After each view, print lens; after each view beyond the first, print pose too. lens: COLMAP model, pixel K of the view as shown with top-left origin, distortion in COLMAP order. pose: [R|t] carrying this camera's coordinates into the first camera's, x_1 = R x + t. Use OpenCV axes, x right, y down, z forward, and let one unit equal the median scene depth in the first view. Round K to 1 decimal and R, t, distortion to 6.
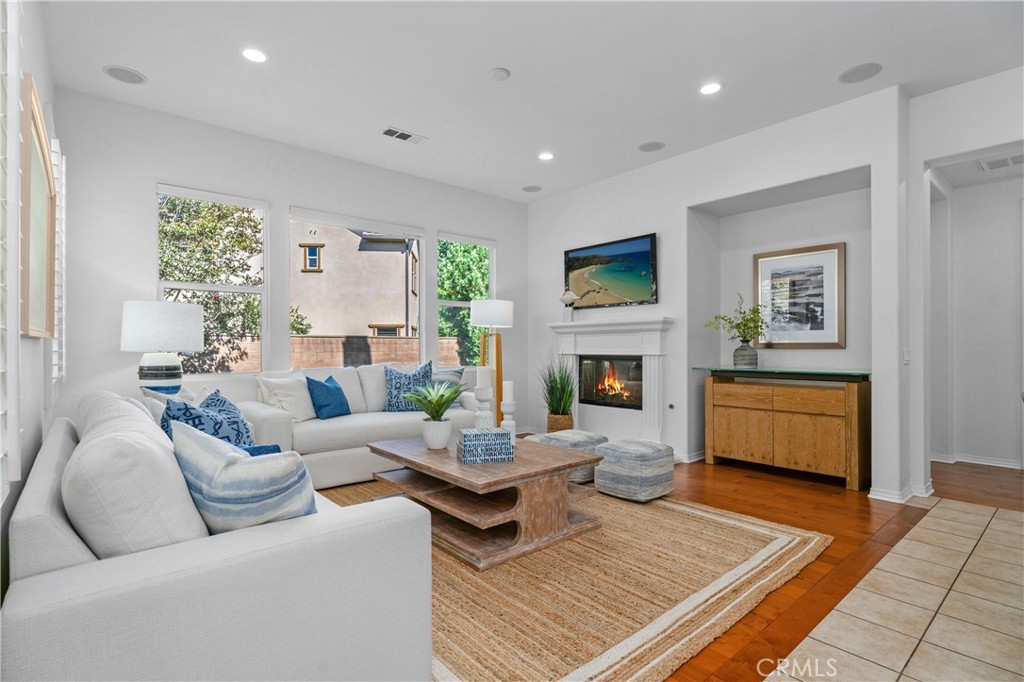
lens RADIAL K [[499.7, 0, 512.0], [0, 499.7, 341.0], [0, 0, 1]] dist [-0.001113, -0.000198]
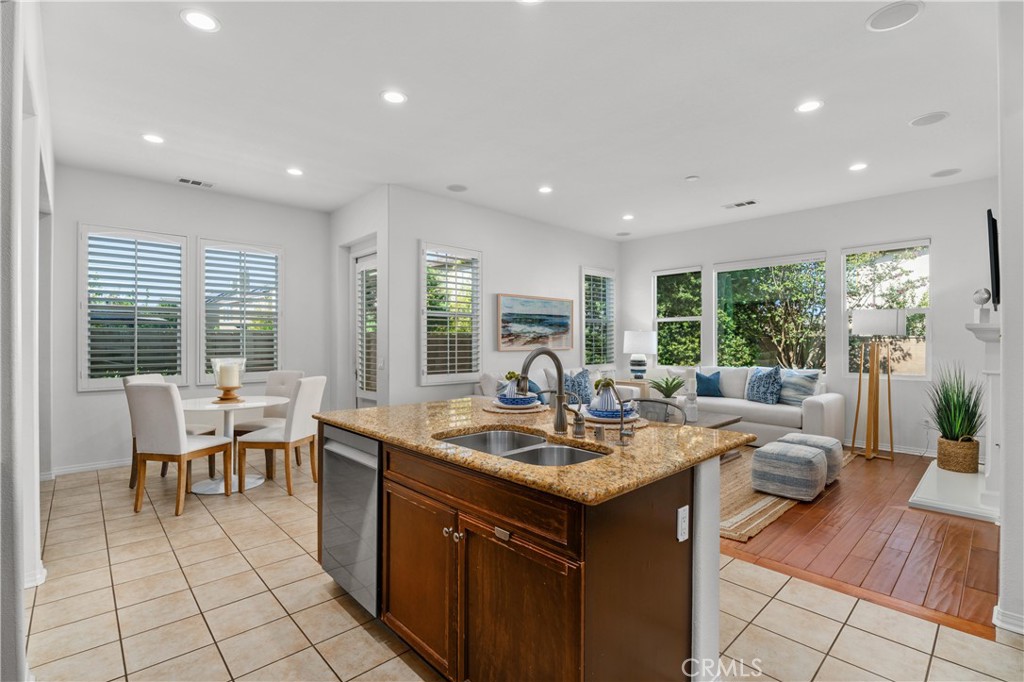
lens RADIAL K [[465.8, 0, 516.8], [0, 465.8, 338.0], [0, 0, 1]] dist [-0.000132, -0.008979]
pose [[0.050895, -0.007360, -0.998677, 1.274395], [0.010880, 0.999918, -0.006815, -0.037321], [0.998645, -0.010519, 0.050971, 0.359868]]
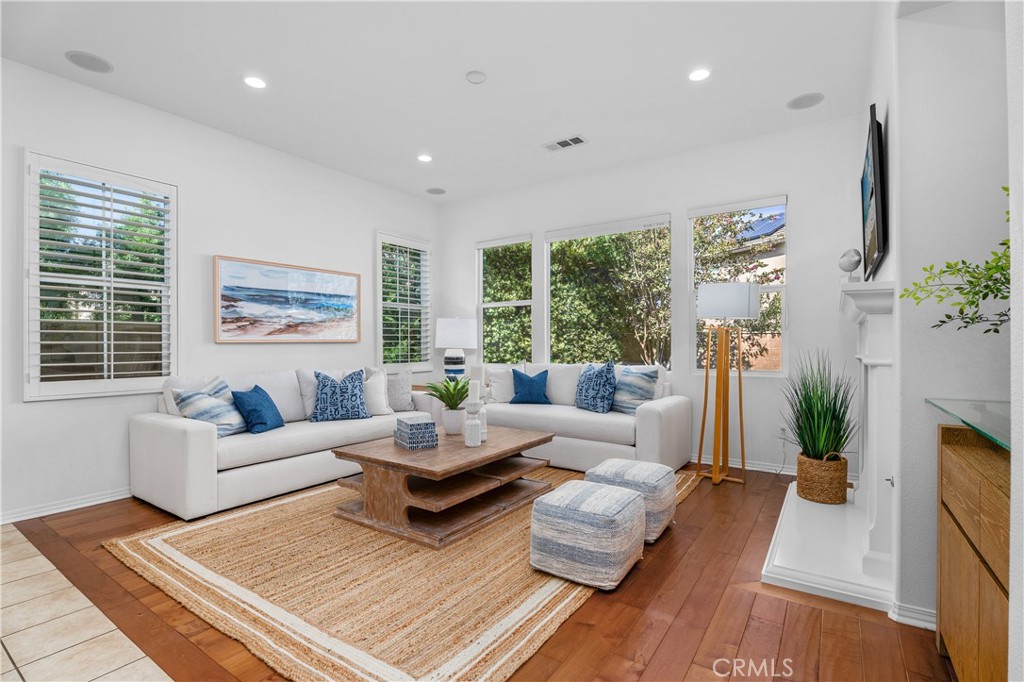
lens RADIAL K [[477.7, 0, 512.0], [0, 477.7, 341.0], [0, 0, 1]] dist [-0.018092, -0.000071]
pose [[0.261184, -0.005208, -0.965275, 0.855438], [0.013761, 0.999904, -0.001672, 0.002894], [0.965191, -0.012846, 0.261231, 0.755984]]
